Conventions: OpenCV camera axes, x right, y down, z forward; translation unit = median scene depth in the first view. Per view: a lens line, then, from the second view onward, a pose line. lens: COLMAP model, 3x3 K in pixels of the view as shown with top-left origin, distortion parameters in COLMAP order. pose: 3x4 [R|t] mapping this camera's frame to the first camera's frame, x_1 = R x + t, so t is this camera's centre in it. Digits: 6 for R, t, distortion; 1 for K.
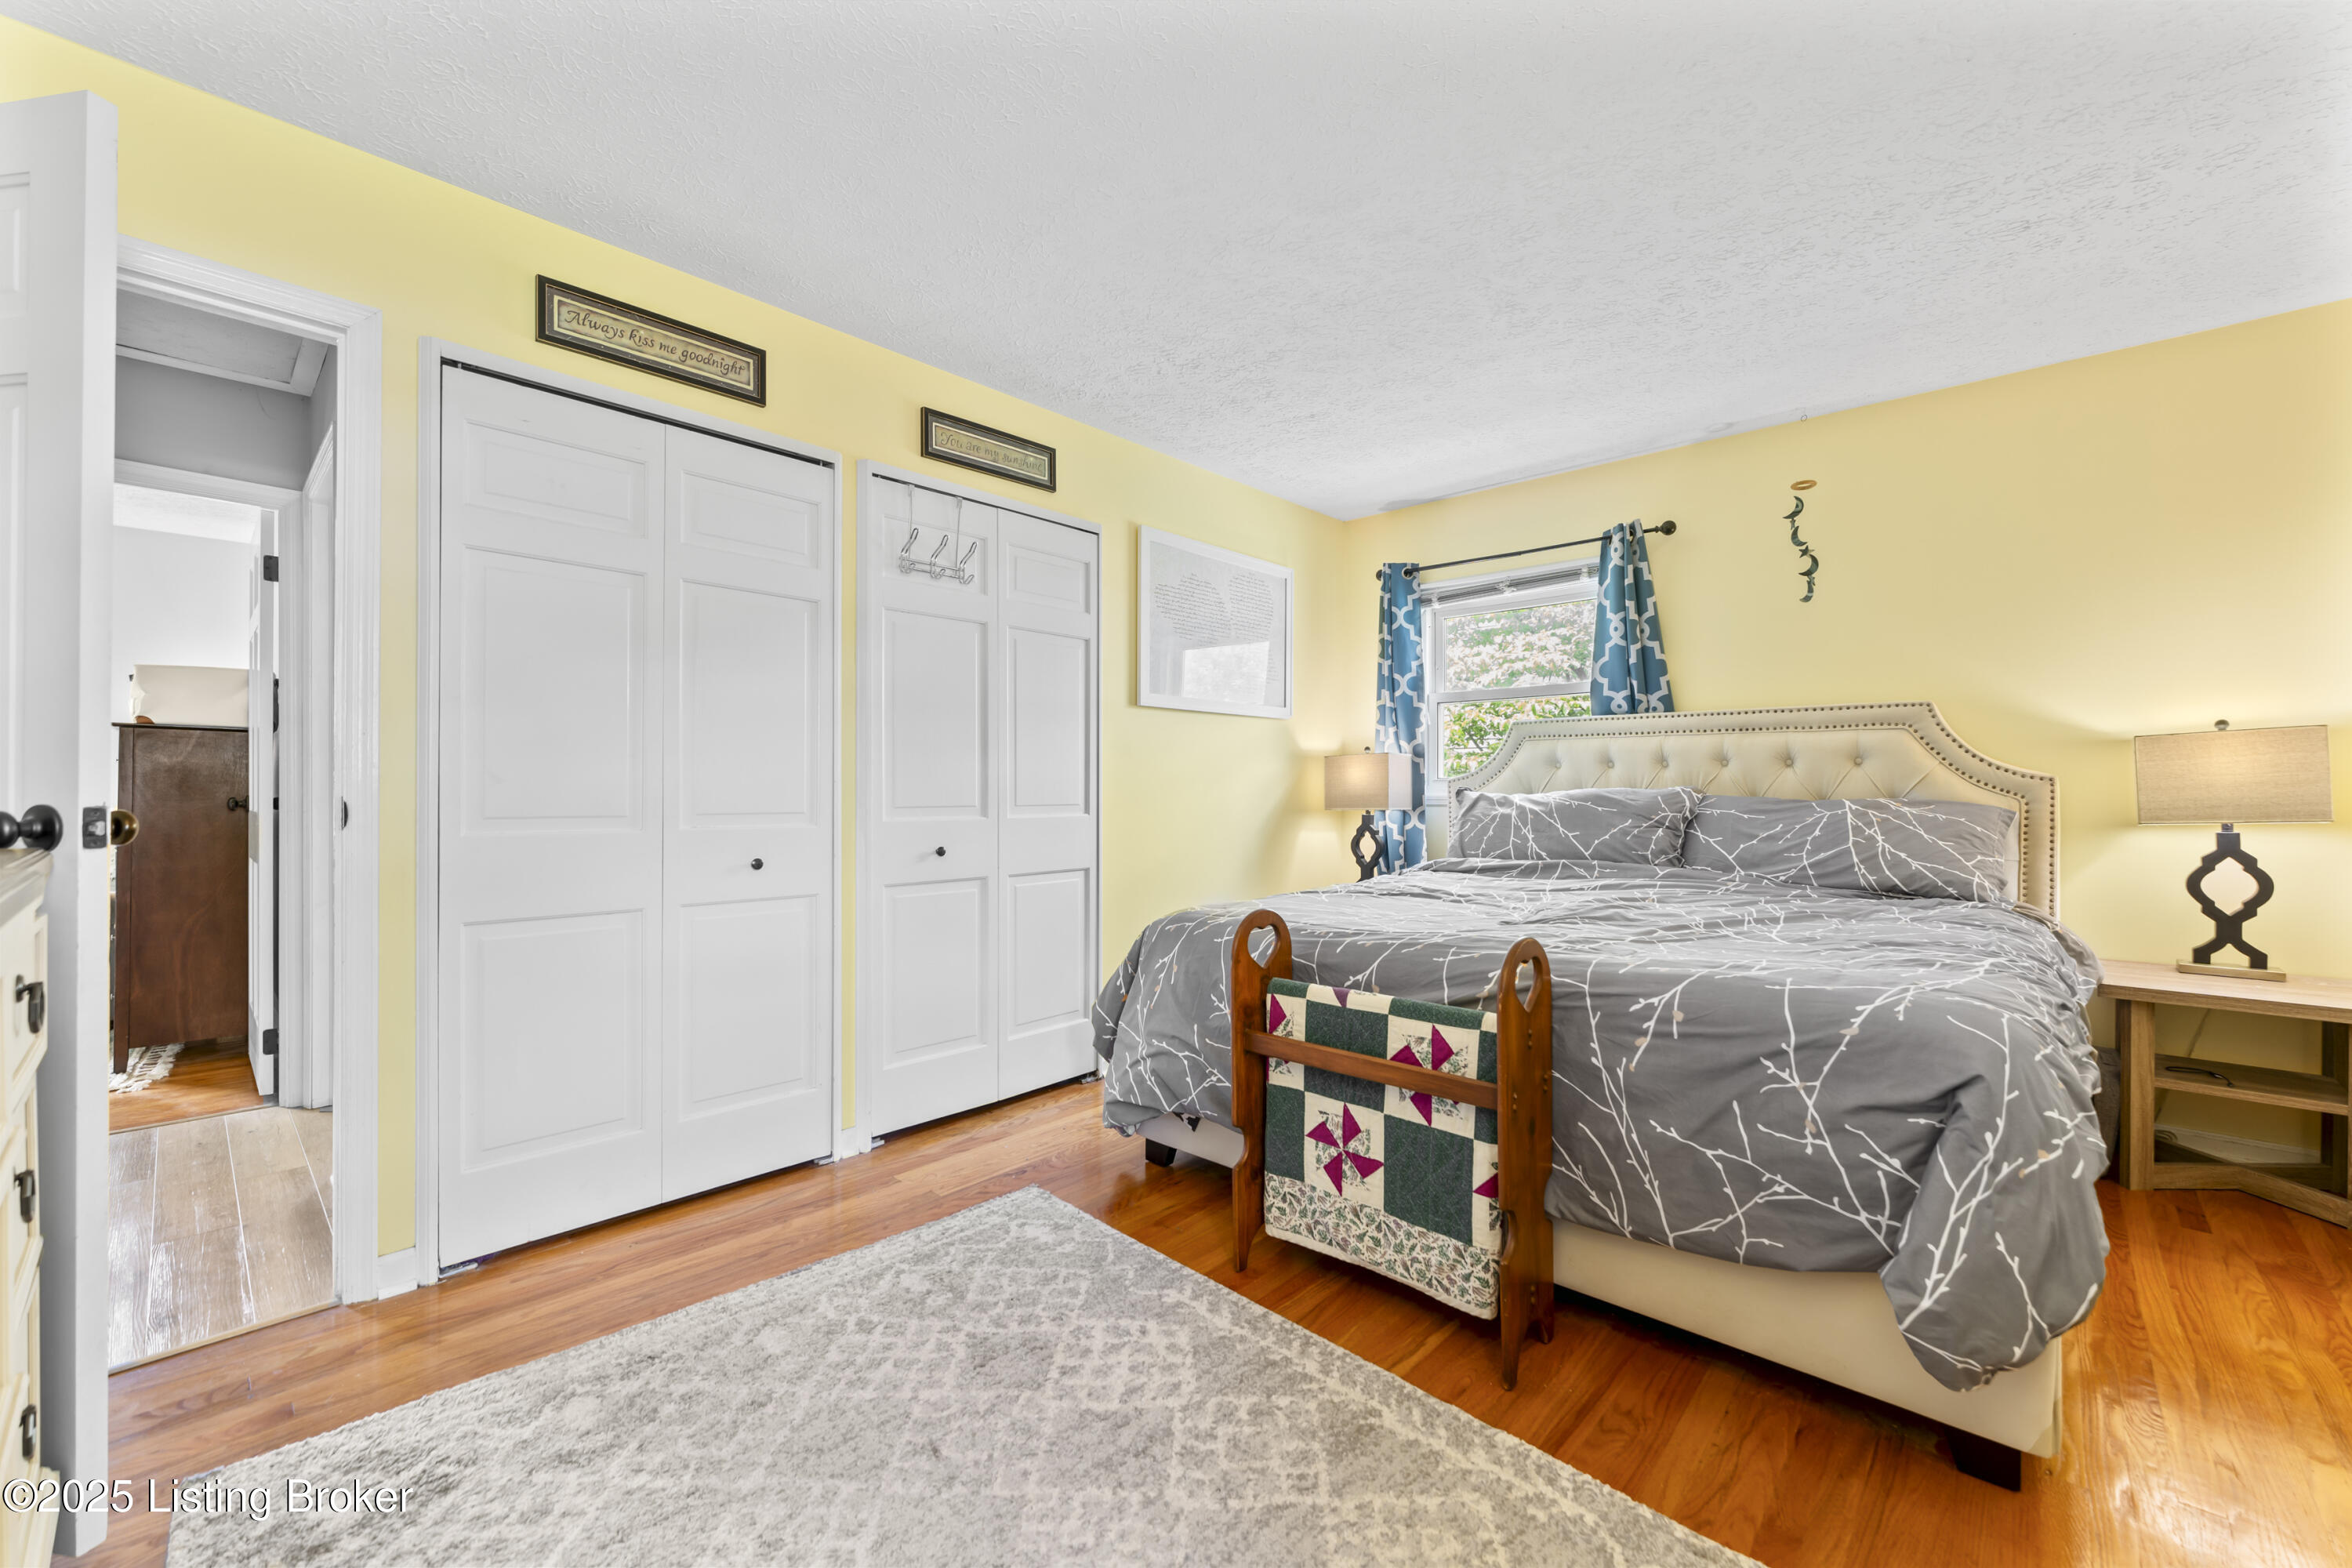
lens RADIAL K [[932.2, 0, 1188.2], [0, 932.2, 790.3], [0, 0, 1]] dist [-0.001289, 0.001168]
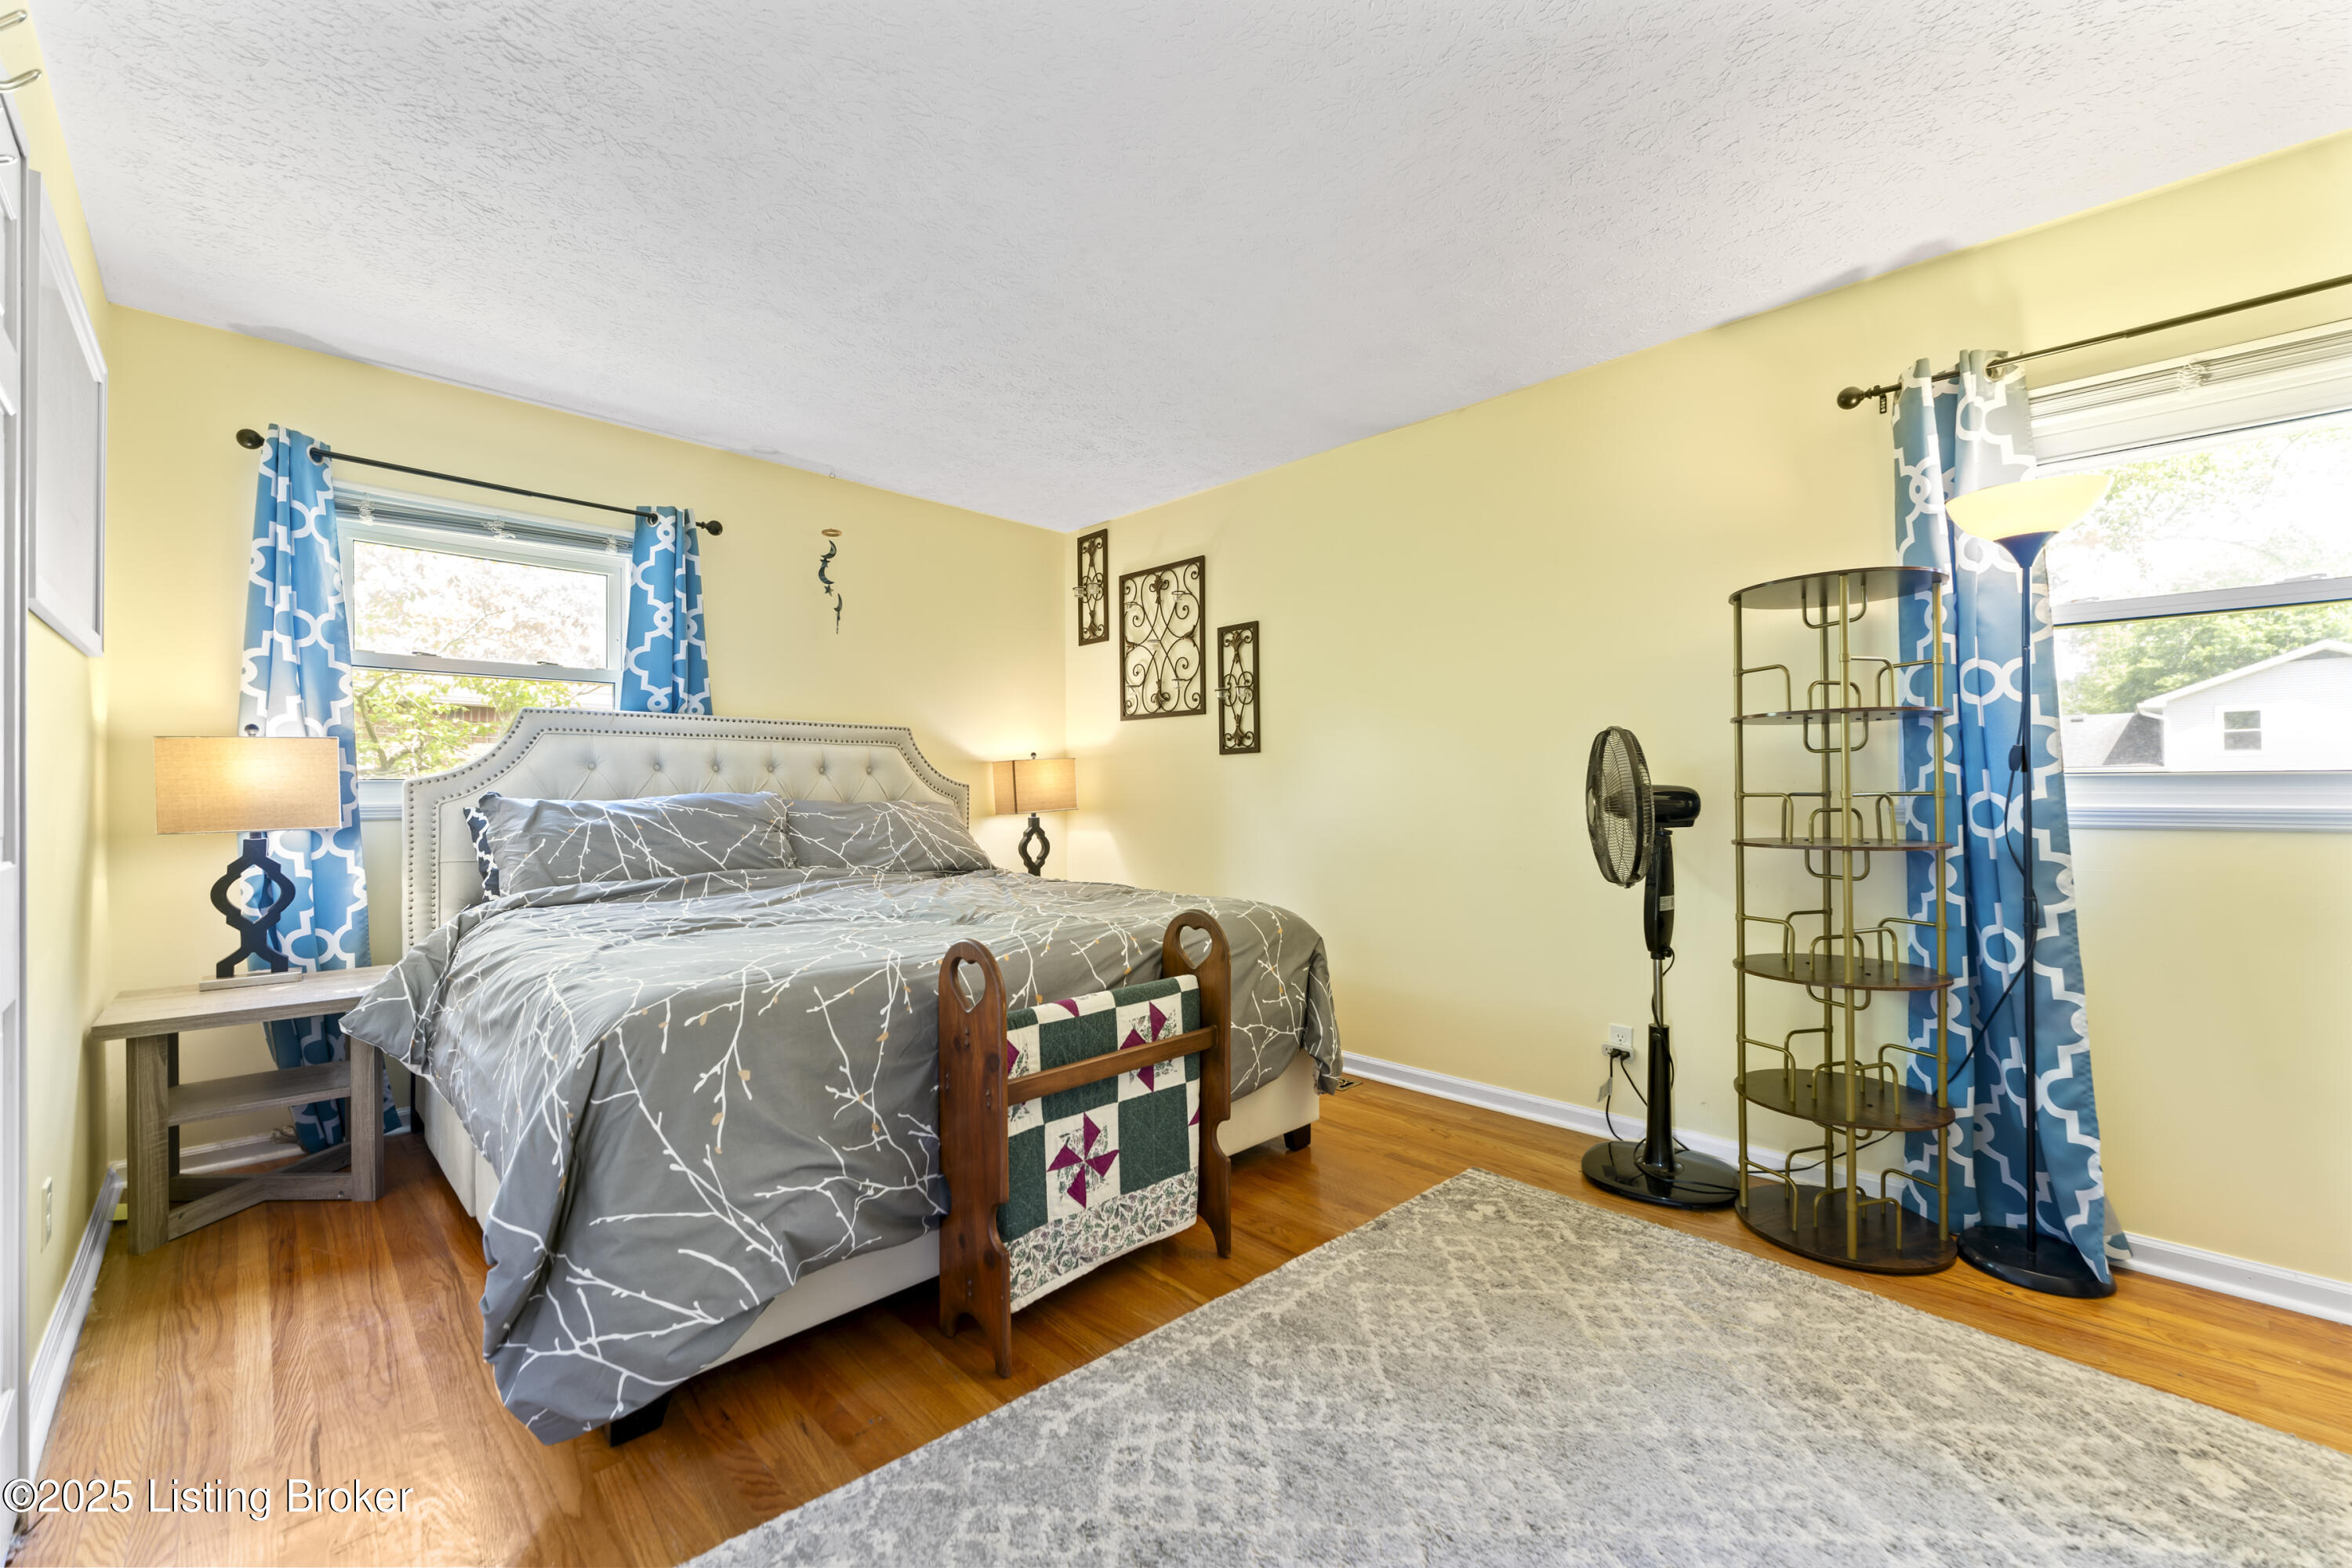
lens RADIAL K [[932.2, 0, 1183.7], [0, 932.2, 788.3], [0, 0, 1]] dist [-0.001289, 0.001168]
pose [[0.053261, 0.002353, 0.998578, -0.731802], [0.005184, 0.999983, -0.002633, -0.003362], [-0.998567, 0.005317, 0.053248, 0.760393]]
